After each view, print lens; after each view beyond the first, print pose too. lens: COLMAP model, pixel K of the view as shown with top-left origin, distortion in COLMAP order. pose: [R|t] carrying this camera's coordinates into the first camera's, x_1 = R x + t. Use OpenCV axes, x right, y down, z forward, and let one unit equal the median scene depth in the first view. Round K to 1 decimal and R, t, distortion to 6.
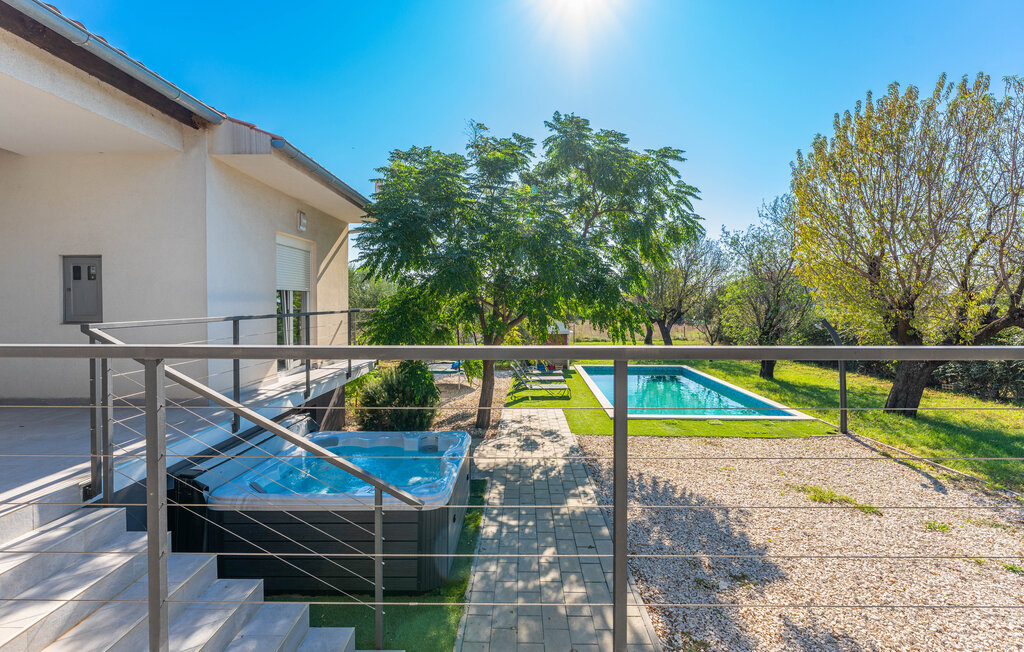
lens RADIAL K [[481.8, 0, 514.6], [0, 481.8, 314.1], [0, 0, 1]] dist [0.001401, 0.000009]
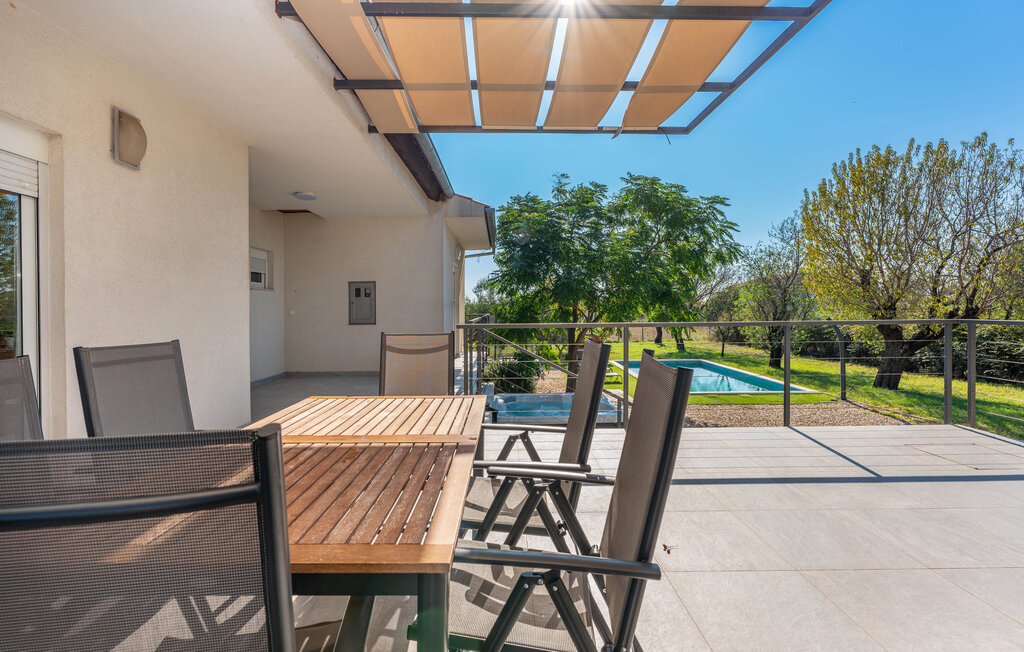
lens RADIAL K [[445.8, 0, 512.0], [0, 445.8, 326.0], [0, 0, 1]] dist [-0.002302, -0.000234]
pose [[0.999671, -0.010703, -0.023322, -0.212968], [0.011048, 0.999831, 0.014720, 0.005557], [0.023160, -0.014973, 0.999620, -0.266164]]
